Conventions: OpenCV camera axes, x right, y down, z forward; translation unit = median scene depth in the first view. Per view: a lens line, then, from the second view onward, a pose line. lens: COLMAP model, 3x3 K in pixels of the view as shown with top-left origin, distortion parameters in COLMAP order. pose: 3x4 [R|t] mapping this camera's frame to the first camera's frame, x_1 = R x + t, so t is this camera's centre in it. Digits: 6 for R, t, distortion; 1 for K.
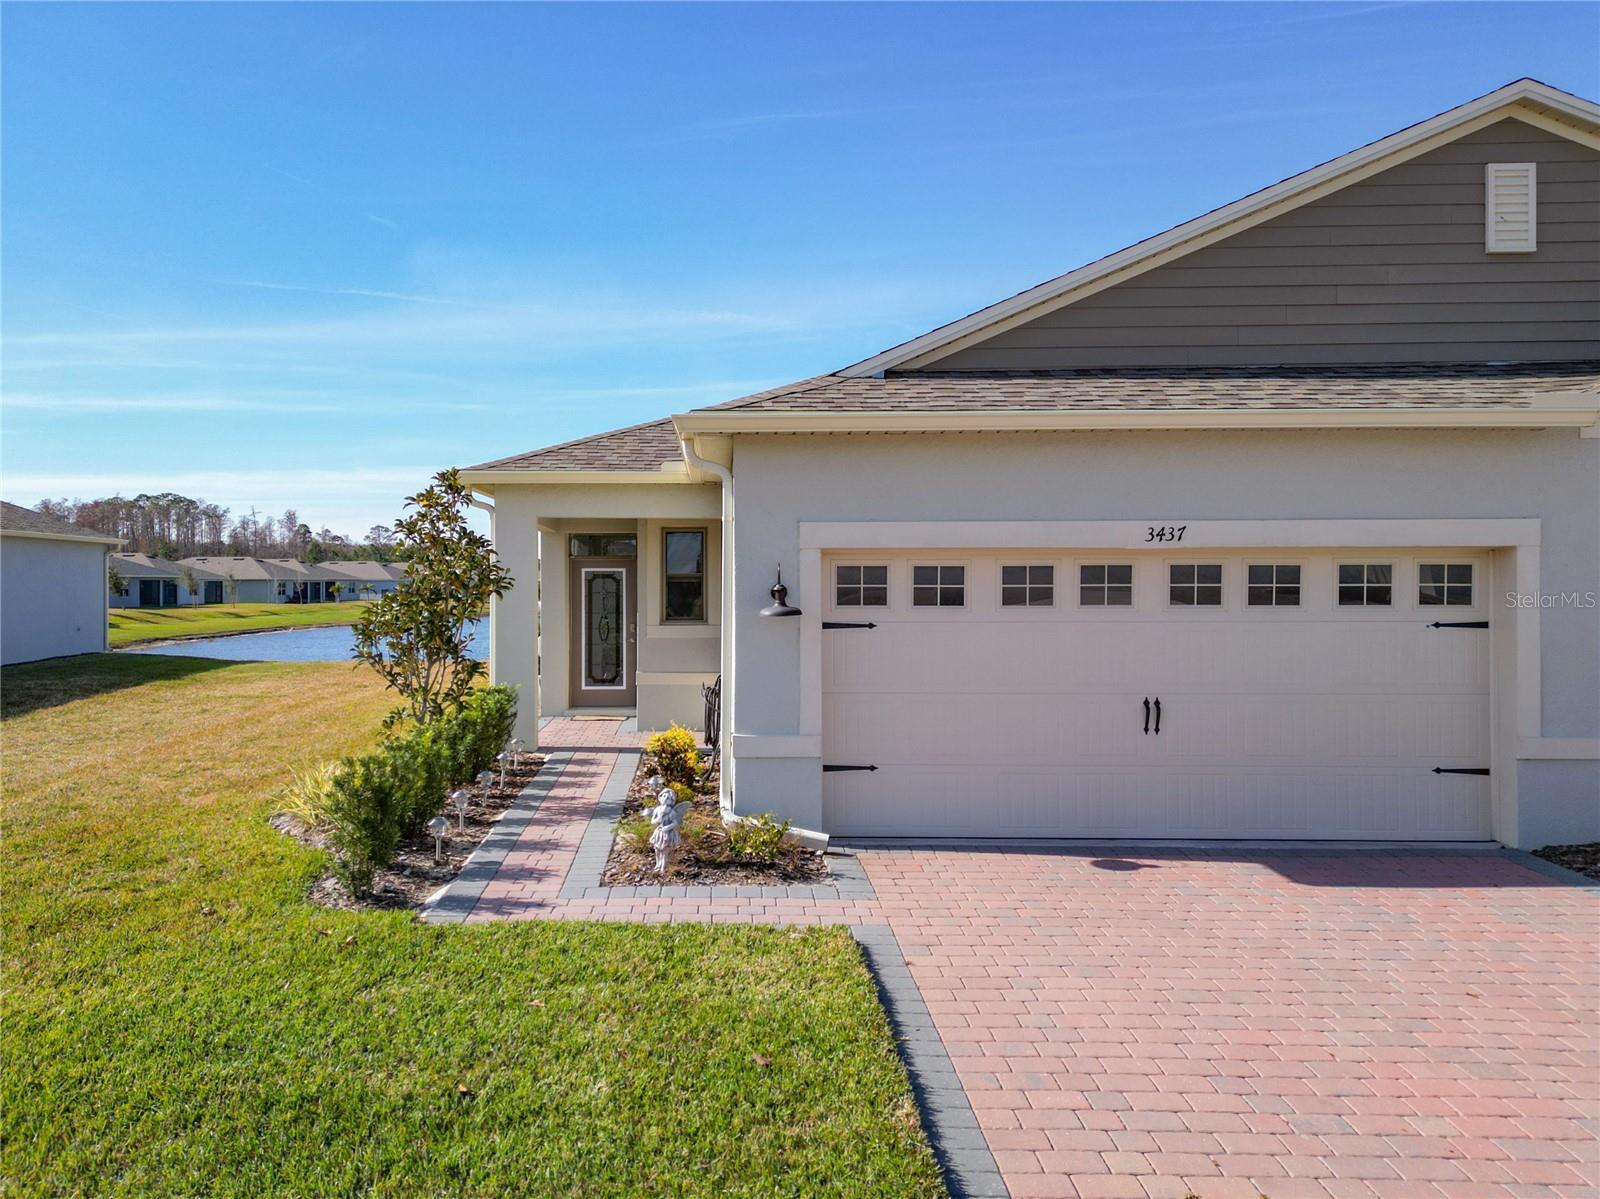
lens RADIAL K [[1241.8, 0, 717.9], [0, 1241.8, 576.2], [0, 0, 1]] dist [0.099136, -0.094014]
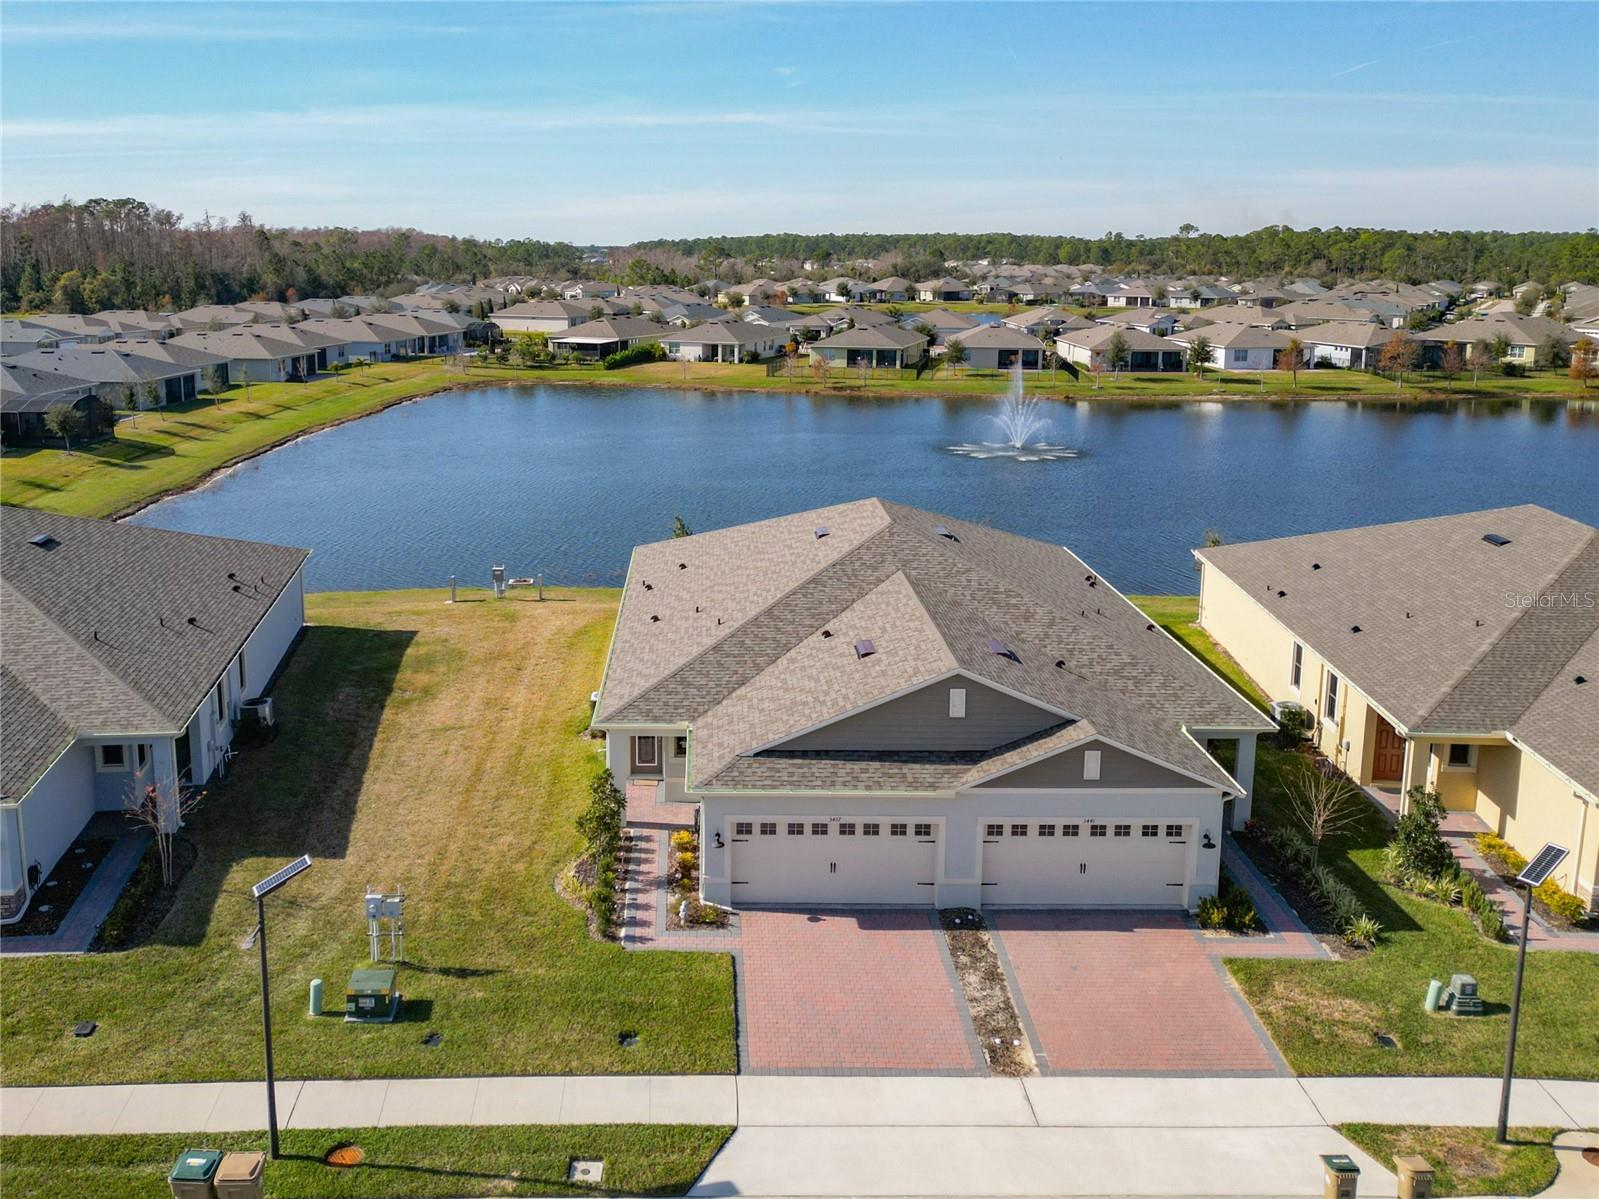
lens RADIAL K [[1393.3, 0, 684.4], [0, 1393.3, 486.9], [0, 0, 1]] dist [0.043451, -0.119298]
pose [[0.999913, 0.003325, -0.012757, 0.004847], [-0.001039, 0.984540, 0.175156, -1.330751], [0.013142, -0.175127, 0.984458, -2.131281]]
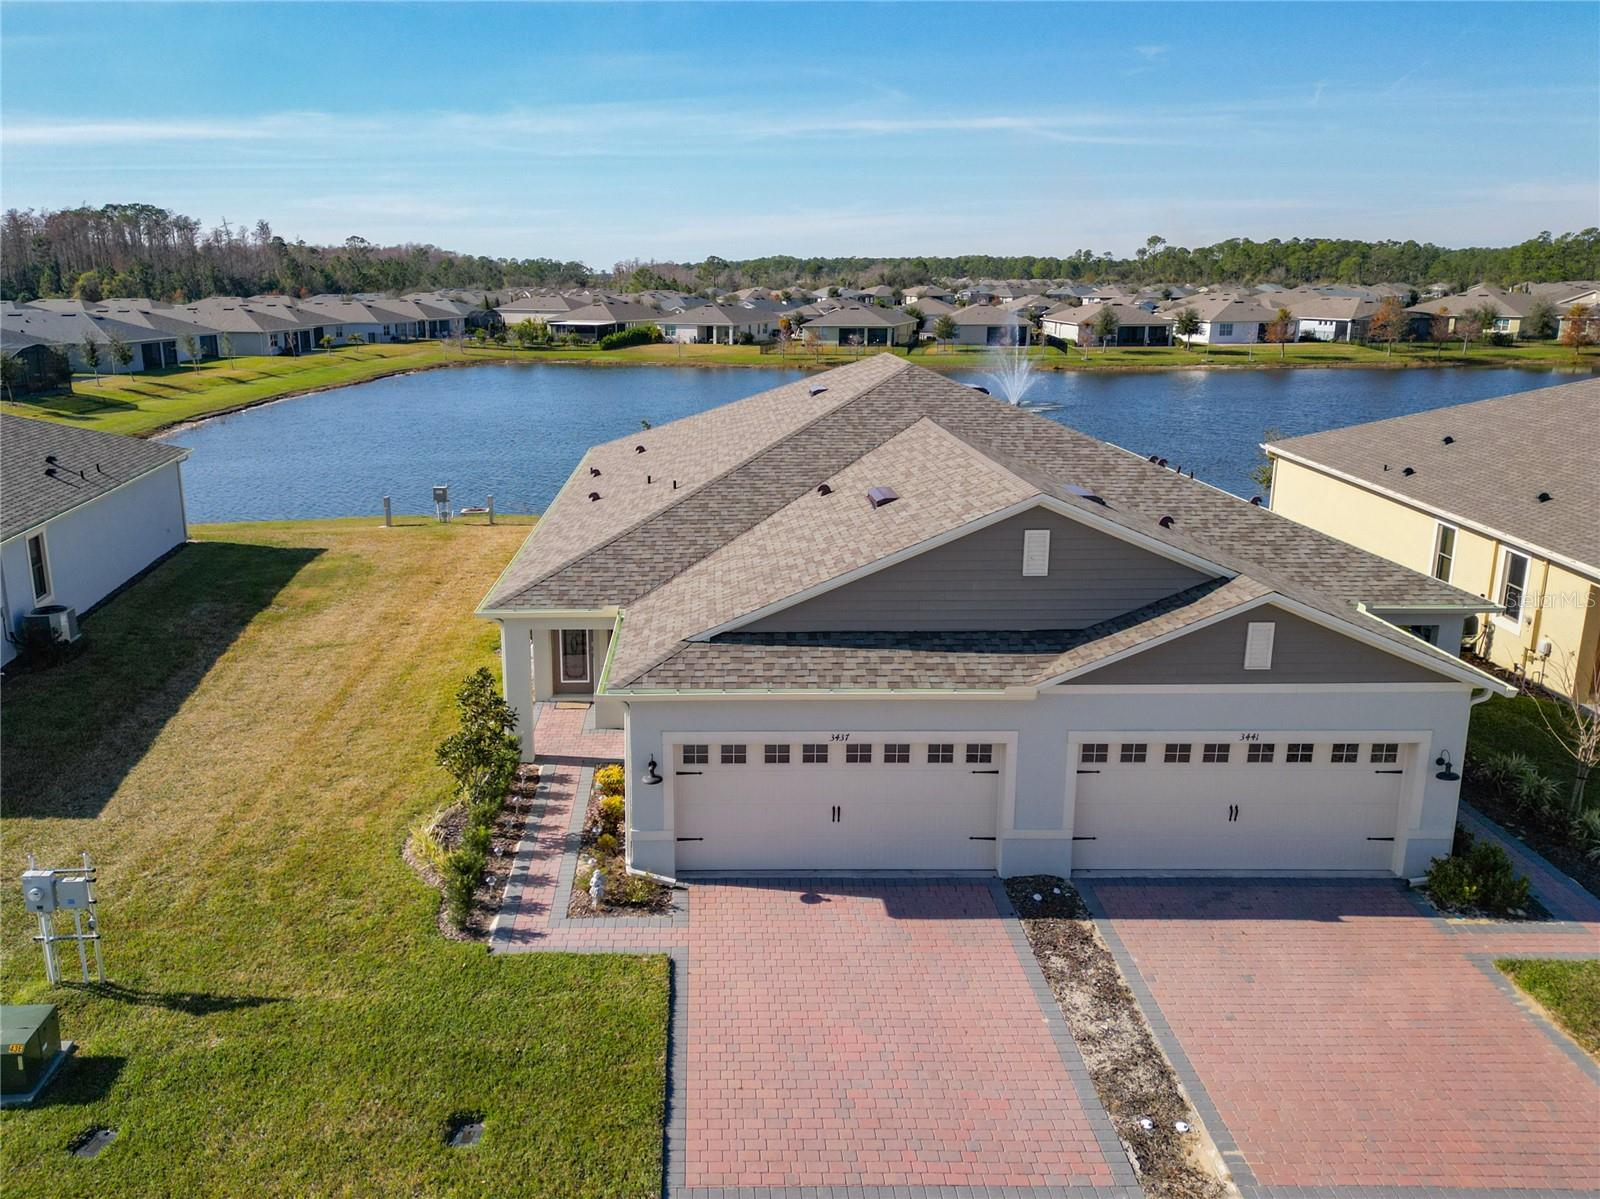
lens RADIAL K [[1241.8, 0, 717.9], [0, 1241.8, 576.2], [0, 0, 1]] dist [0.099136, -0.094014]
pose [[0.999957, -0.003288, 0.008655, 0.121816], [0.001130, 0.971181, 0.238342, -0.674087], [-0.009190, -0.238322, 0.971143, -0.792065]]
